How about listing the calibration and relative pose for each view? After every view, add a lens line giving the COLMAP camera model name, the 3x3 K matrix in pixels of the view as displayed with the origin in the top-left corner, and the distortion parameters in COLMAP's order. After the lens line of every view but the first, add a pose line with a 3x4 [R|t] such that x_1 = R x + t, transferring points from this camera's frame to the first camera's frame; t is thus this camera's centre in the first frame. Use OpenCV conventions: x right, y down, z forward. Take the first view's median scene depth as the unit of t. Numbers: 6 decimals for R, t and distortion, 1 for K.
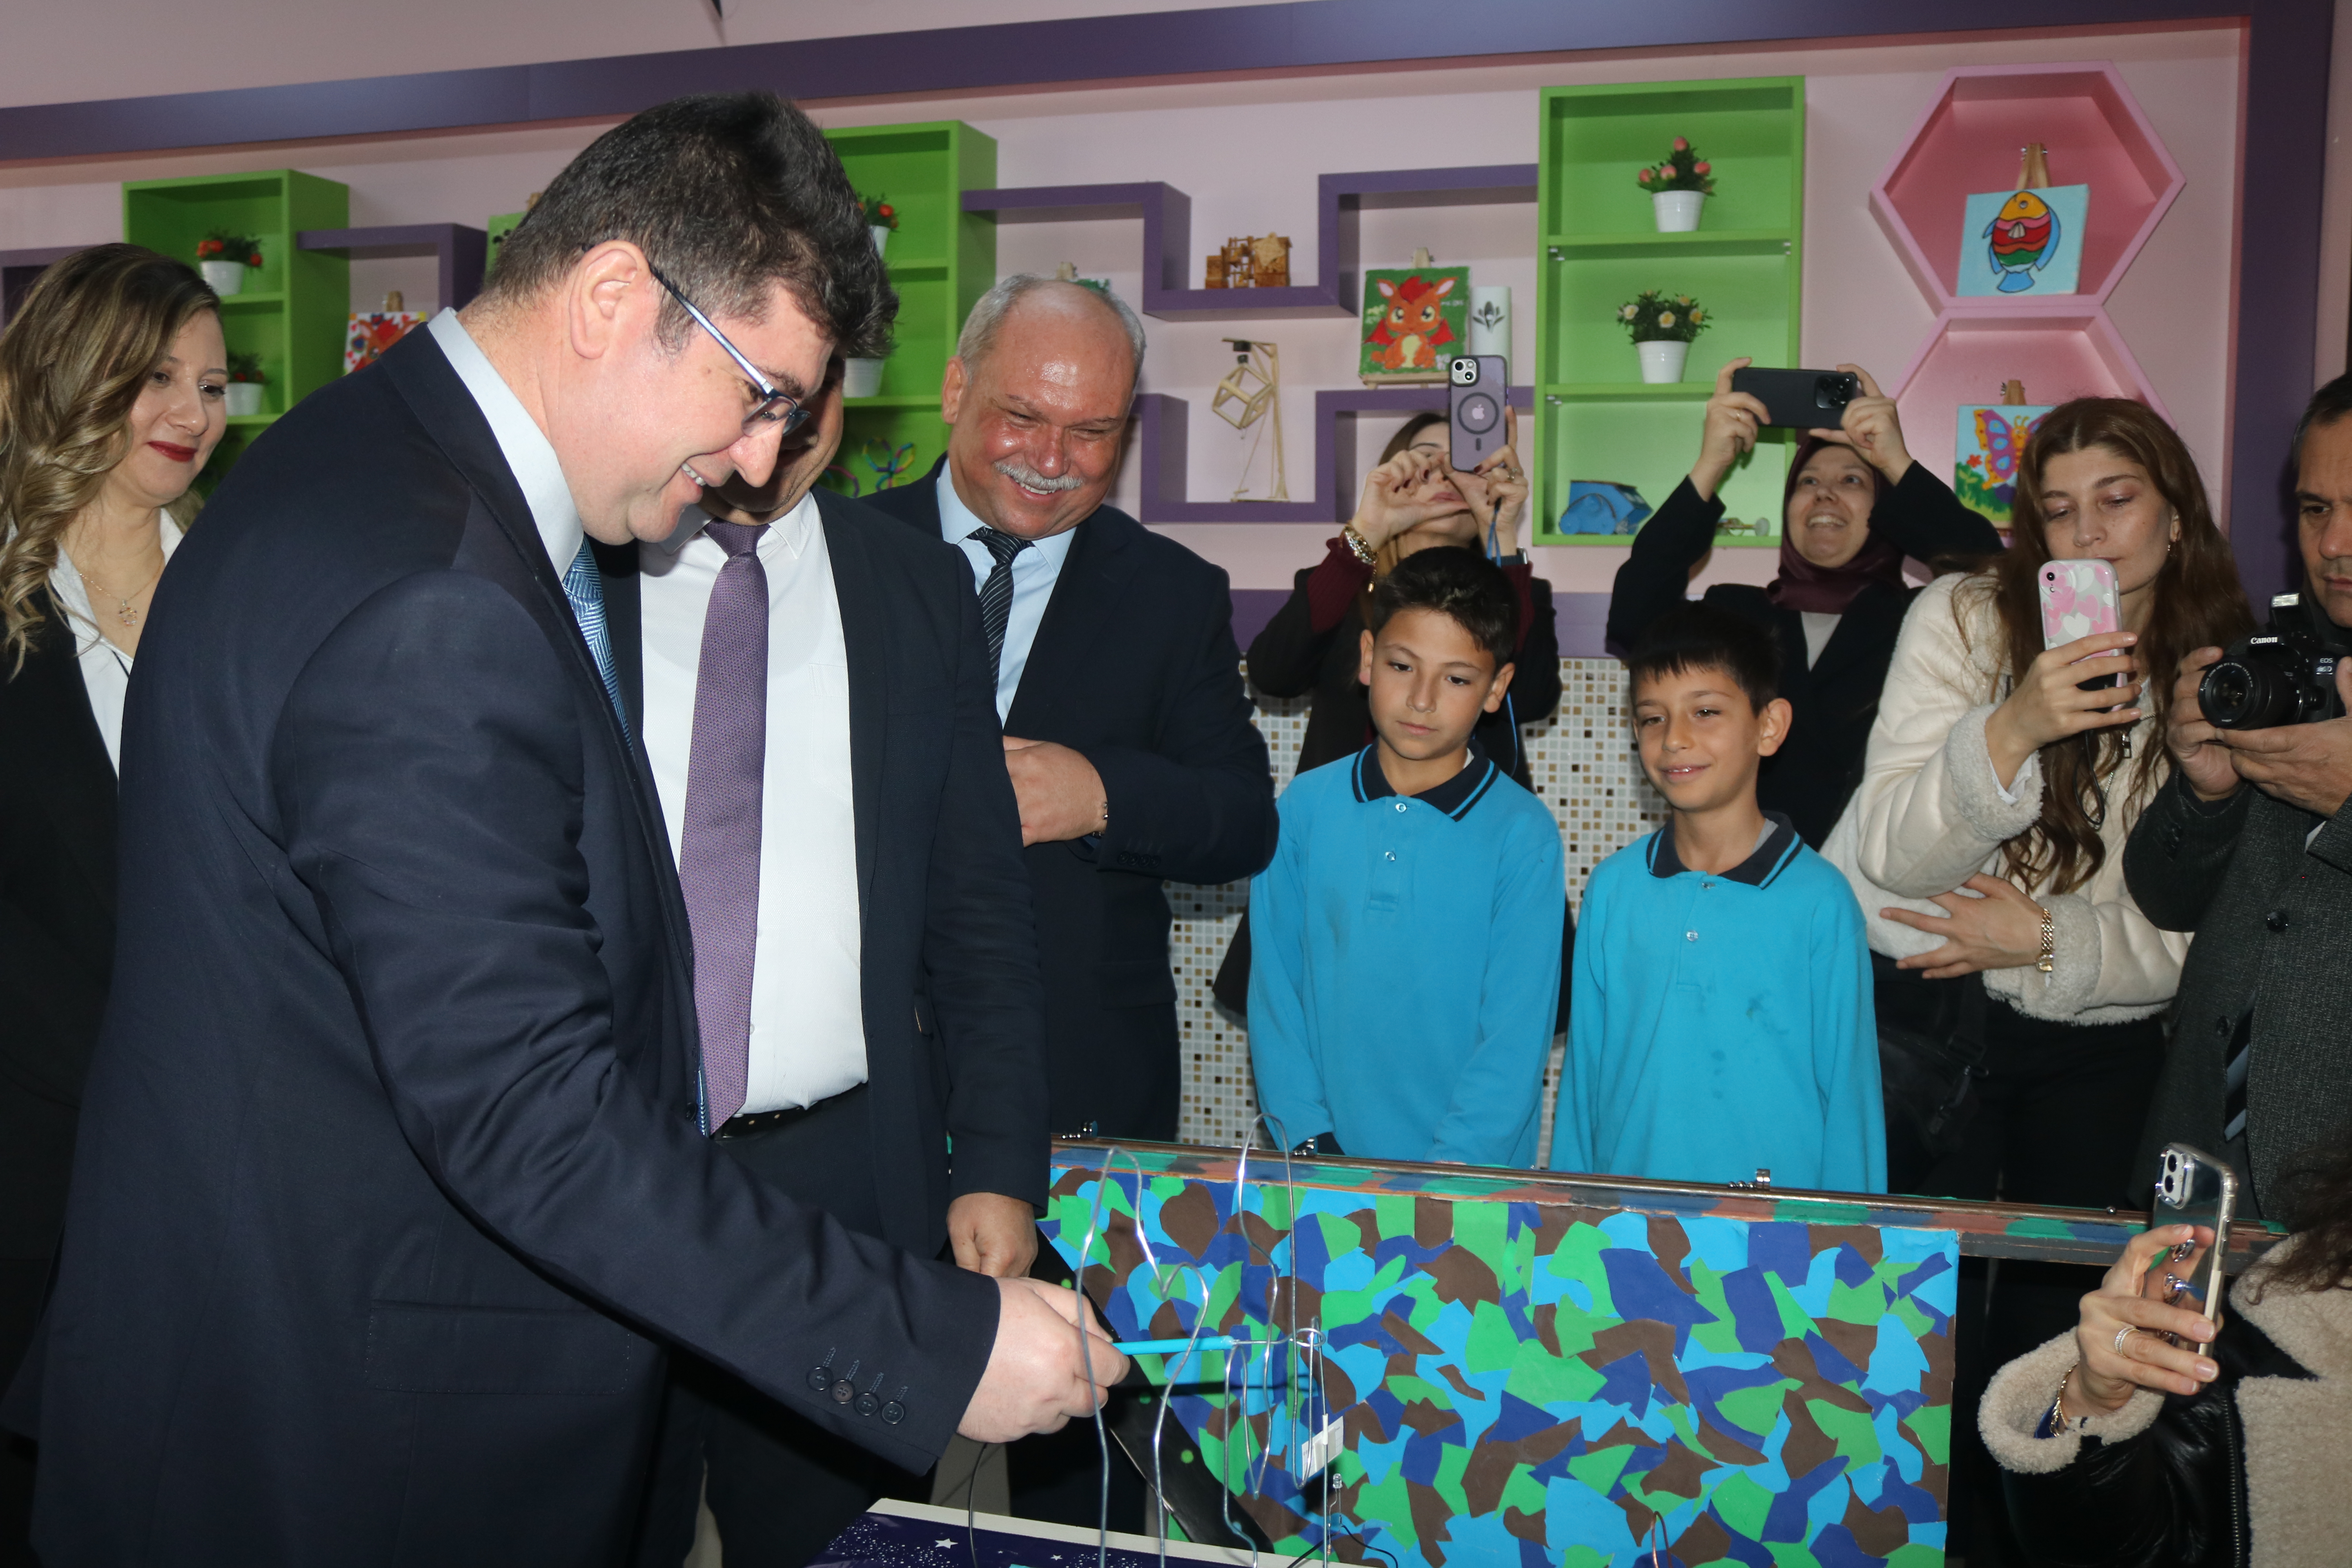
lens RADIAL K [[2245.0, 0, 1176.0], [0, 2245.0, 784.0], [0, 0, 1]] dist [-0.124846, 0.140935]
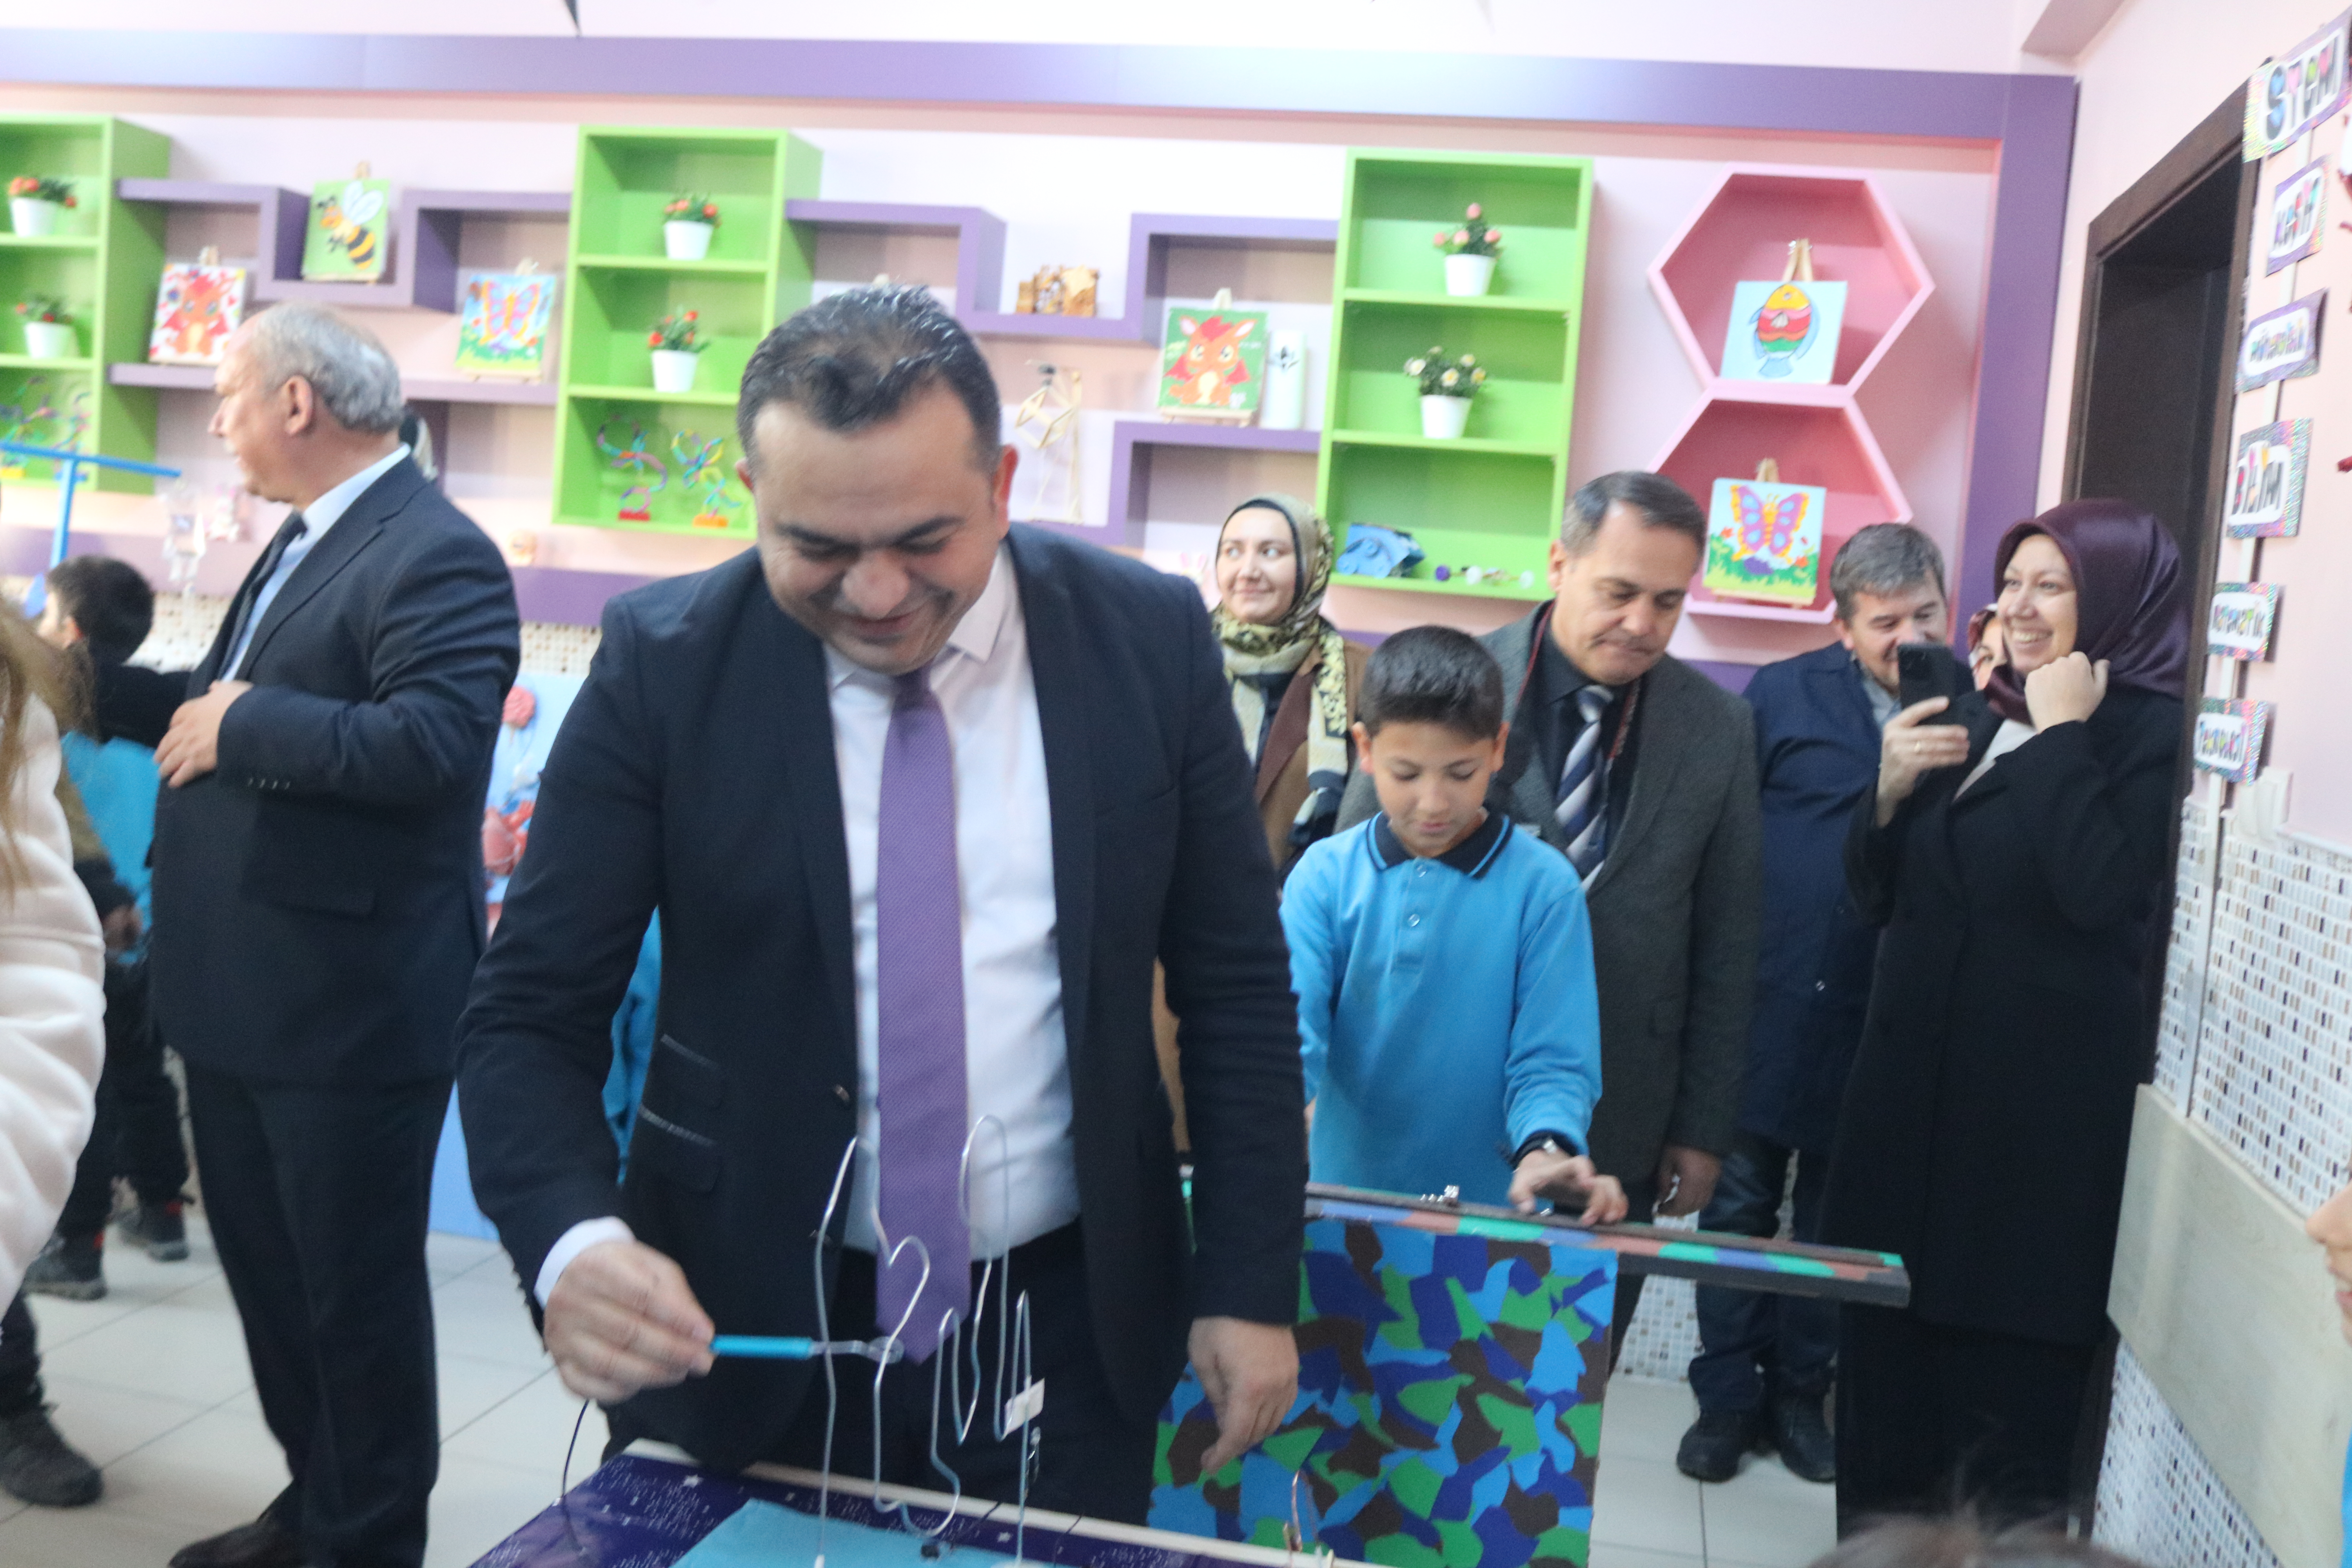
lens RADIAL K [[2258.9, 0, 1145.1], [0, 2258.9, 789.0], [0, 0, 1]] dist [-0.078340, 0.006460]
pose [[0.995027, 0.061565, 0.078305, 0.010260], [-0.062134, 0.998056, 0.004857, -0.020418], [-0.077853, -0.009699, 0.996918, -0.107020]]
